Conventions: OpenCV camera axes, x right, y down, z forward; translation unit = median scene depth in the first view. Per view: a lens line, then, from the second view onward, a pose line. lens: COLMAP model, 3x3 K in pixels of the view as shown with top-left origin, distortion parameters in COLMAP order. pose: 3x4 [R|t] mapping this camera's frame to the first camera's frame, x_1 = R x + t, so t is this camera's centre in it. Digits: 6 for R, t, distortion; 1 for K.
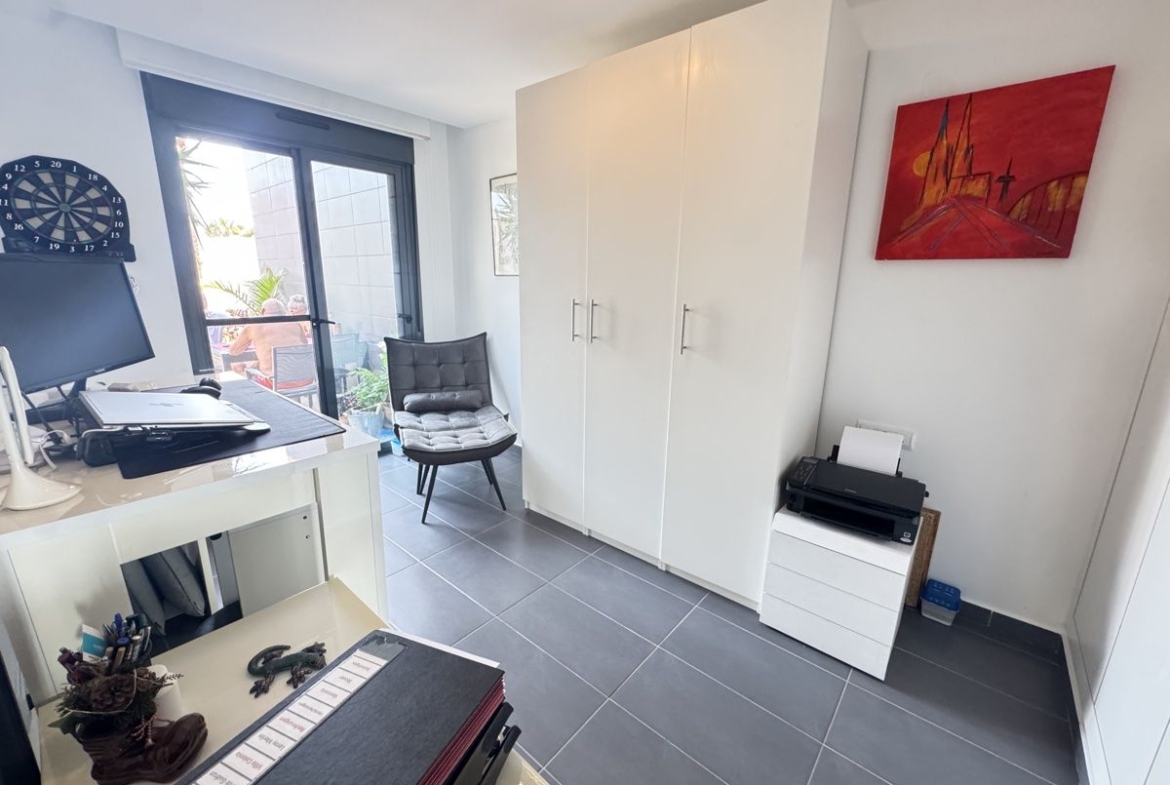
lens RADIAL K [[468.8, 0, 586.4], [0, 468.8, 390.6], [0, 0, 1]] dist [-0.003399, -0.000131]
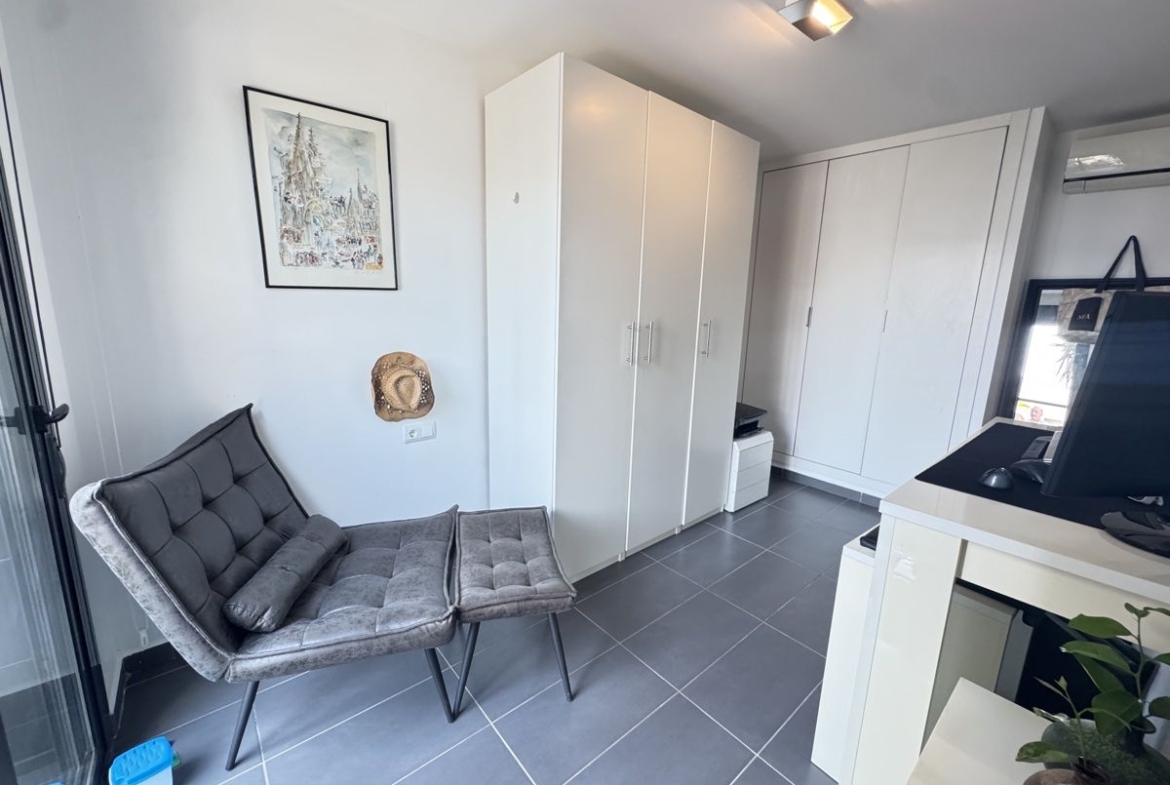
lens RADIAL K [[468.8, 0, 583.5], [0, 468.8, 390.4], [0, 0, 1]] dist [-0.003399, -0.000131]
pose [[0.173141, -0.204789, 0.963371, -0.848527], [0.207596, 0.963757, 0.167561, -0.204084], [-0.962770, 0.170980, 0.209379, 0.785799]]
